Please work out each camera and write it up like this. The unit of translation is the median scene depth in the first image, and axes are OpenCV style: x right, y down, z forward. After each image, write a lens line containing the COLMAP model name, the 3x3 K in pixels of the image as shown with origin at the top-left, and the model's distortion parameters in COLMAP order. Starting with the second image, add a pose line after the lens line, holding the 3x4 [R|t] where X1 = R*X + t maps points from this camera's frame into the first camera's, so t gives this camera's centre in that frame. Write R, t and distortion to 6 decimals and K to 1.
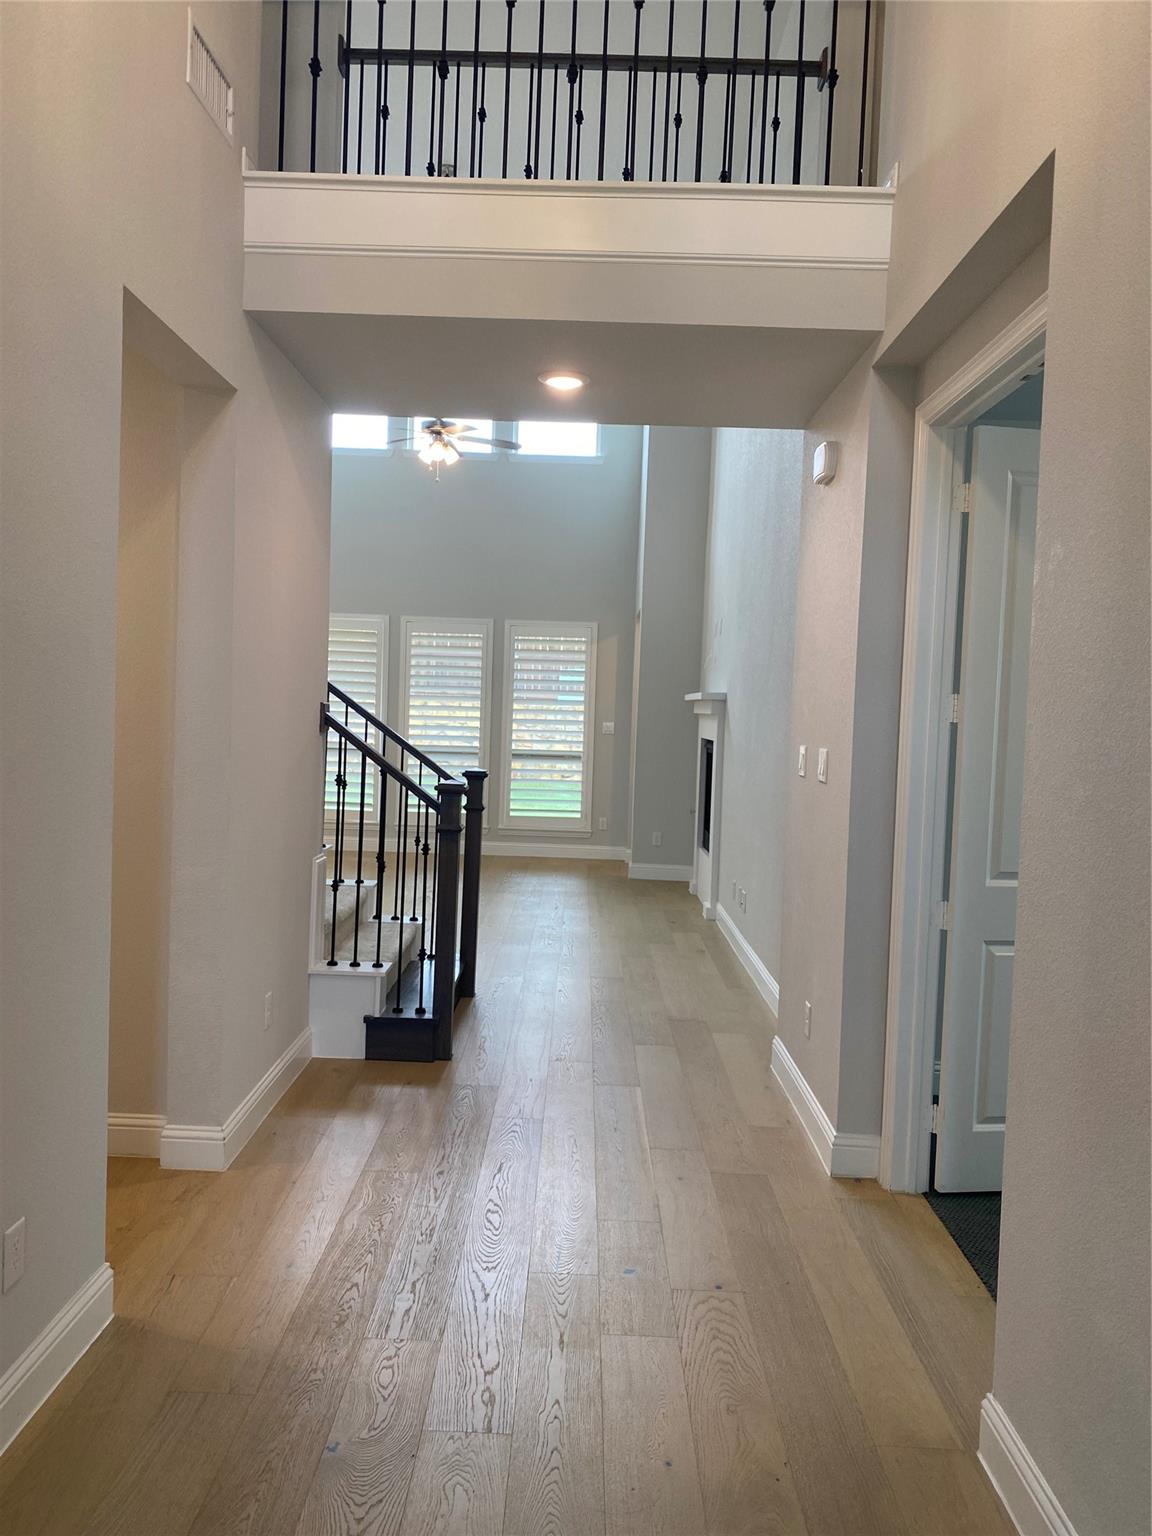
lens RADIAL K [[1174.9, 0, 573.0], [0, 1174.9, 792.4], [0, 0, 1]] dist [0.033071, -0.055985]
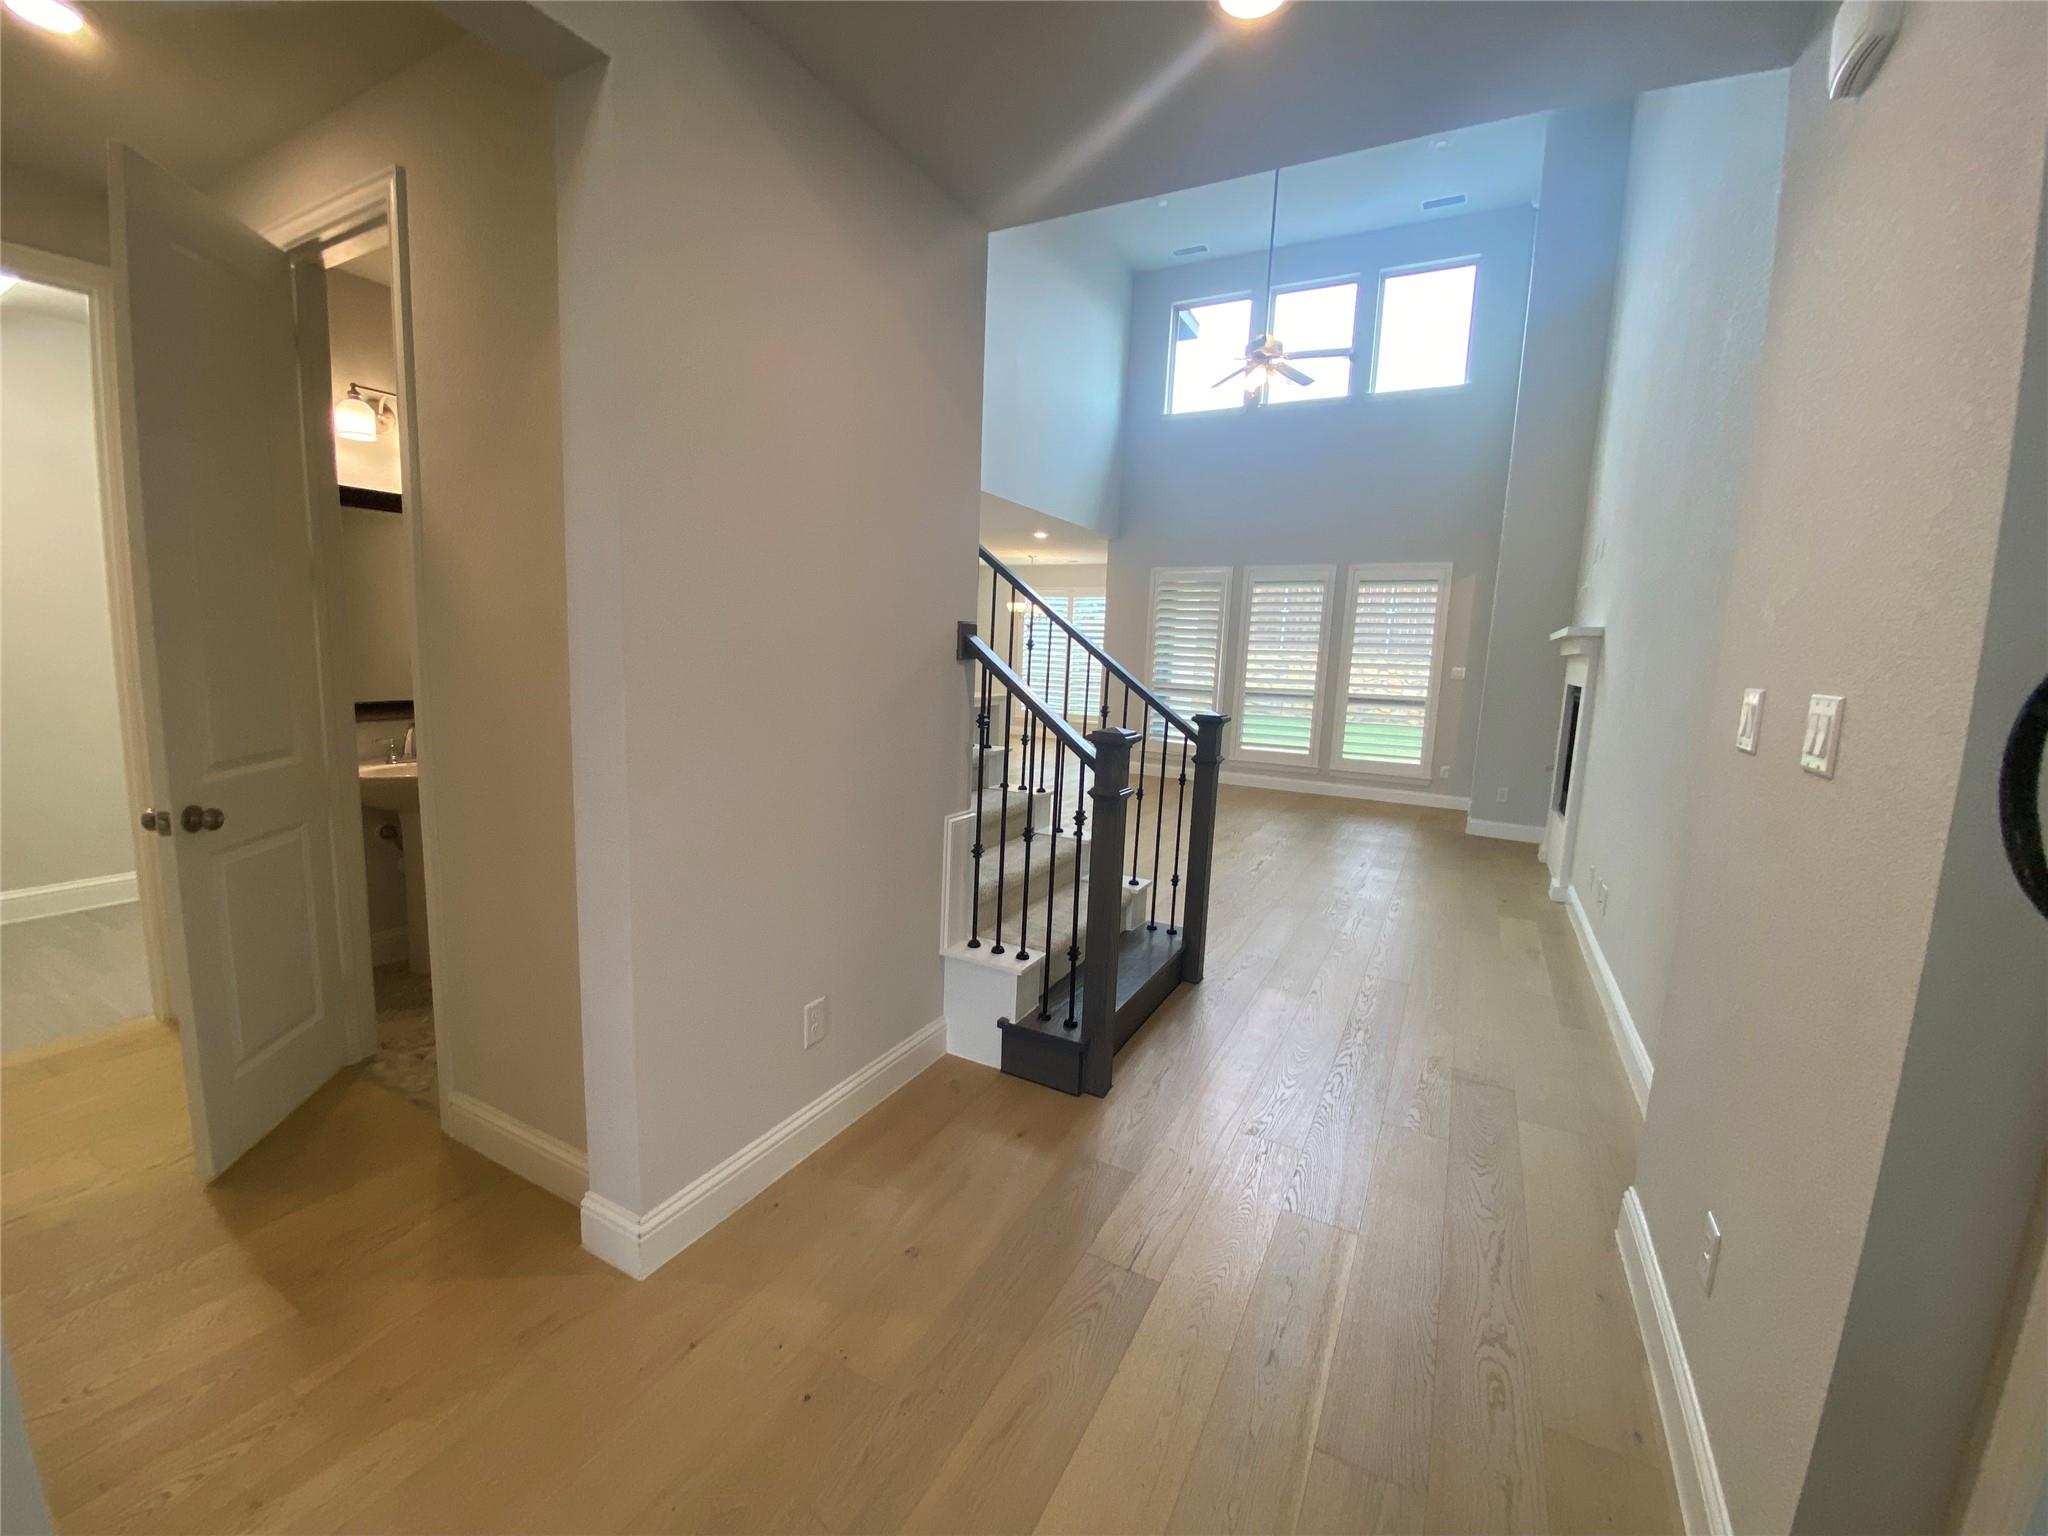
lens RADIAL K [[846.5, 0, 1006.9], [0, 846.5, 764.0], [0, 0, 1]] dist [0.013177, -0.000068]
pose [[0.882099, 0.064800, -0.466586, 0.044649], [-0.042122, 0.997376, 0.058885, -0.008167], [0.469178, -0.032289, 0.882513, 0.273504]]
